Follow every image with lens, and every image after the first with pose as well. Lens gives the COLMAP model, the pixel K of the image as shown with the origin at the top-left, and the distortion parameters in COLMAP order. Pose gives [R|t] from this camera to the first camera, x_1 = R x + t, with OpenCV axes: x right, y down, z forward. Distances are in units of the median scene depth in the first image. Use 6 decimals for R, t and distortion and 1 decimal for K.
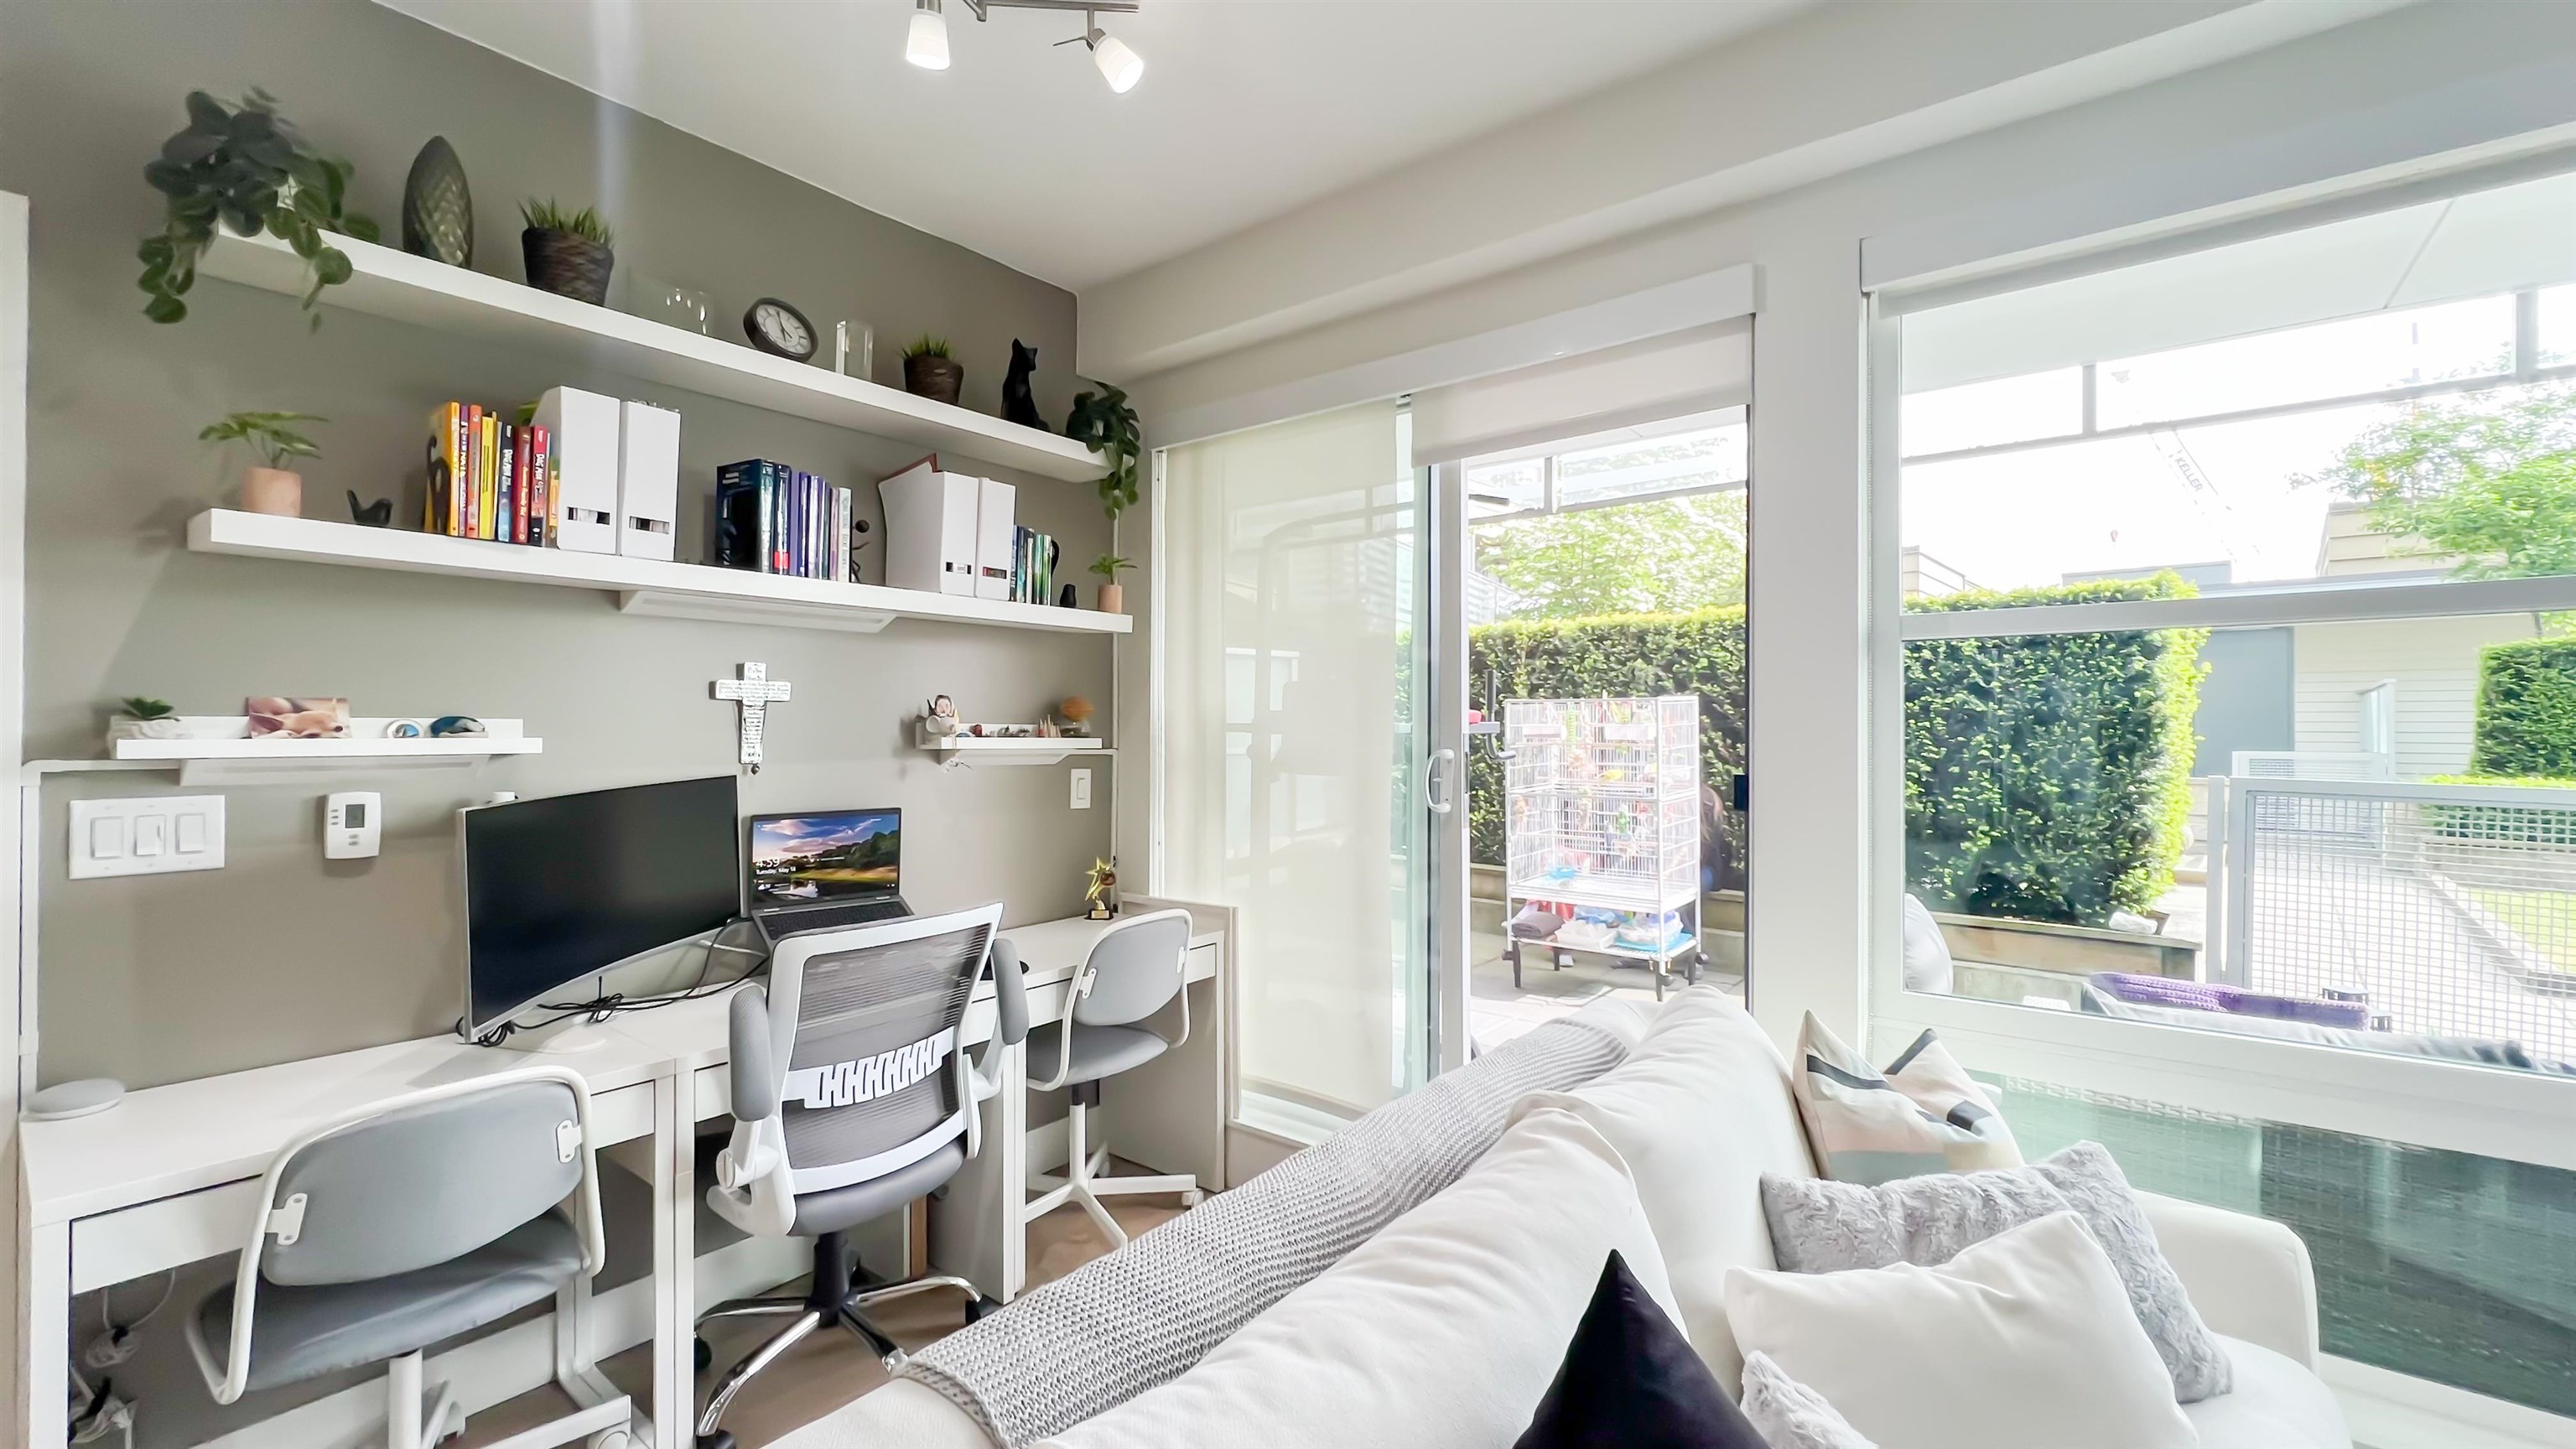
lens RADIAL K [[1038.7, 0, 1291.9], [0, 1038.7, 716.2], [0, 0, 1]] dist [-0.008251, -0.000213]
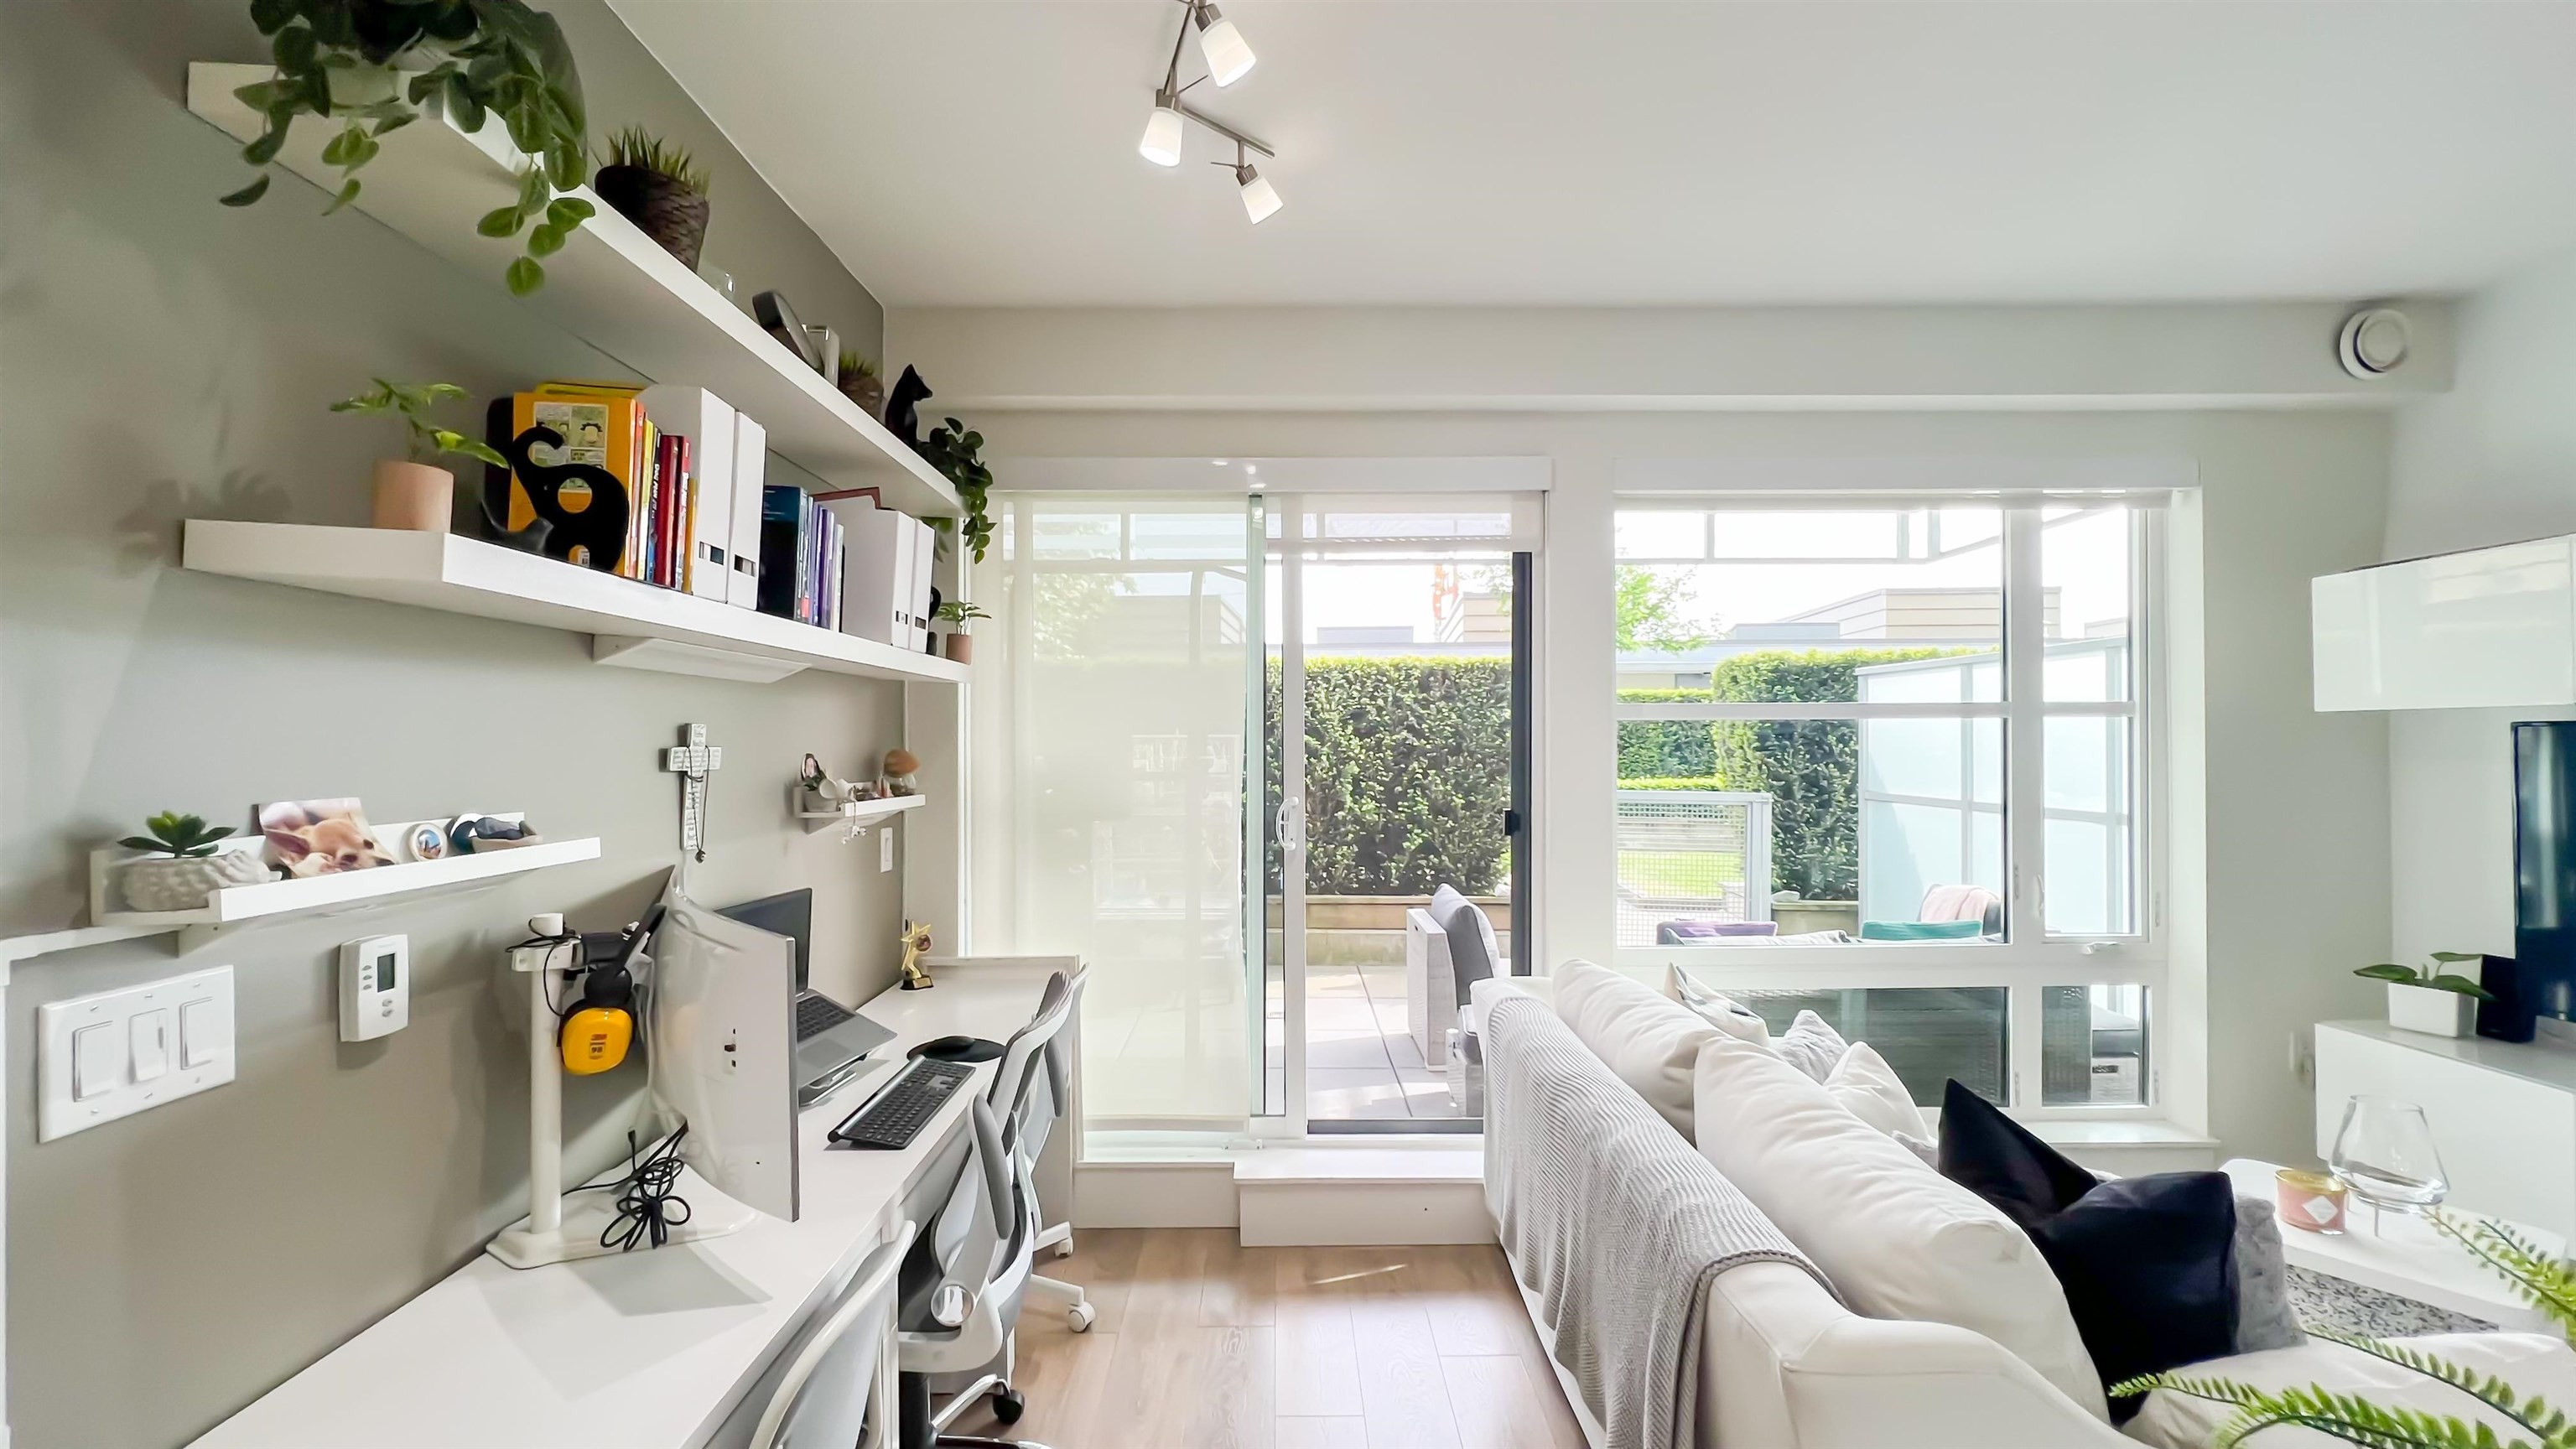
lens RADIAL K [[1038.7, 0, 1285.6], [0, 1038.7, 733.6], [0, 0, 1]] dist [-0.008251, -0.000213]
pose [[0.782021, 0.000577, 0.623252, -0.602287], [-0.001799, 0.999997, 0.001332, -0.041898], [-0.623249, -0.002163, 0.782020, 0.076802]]
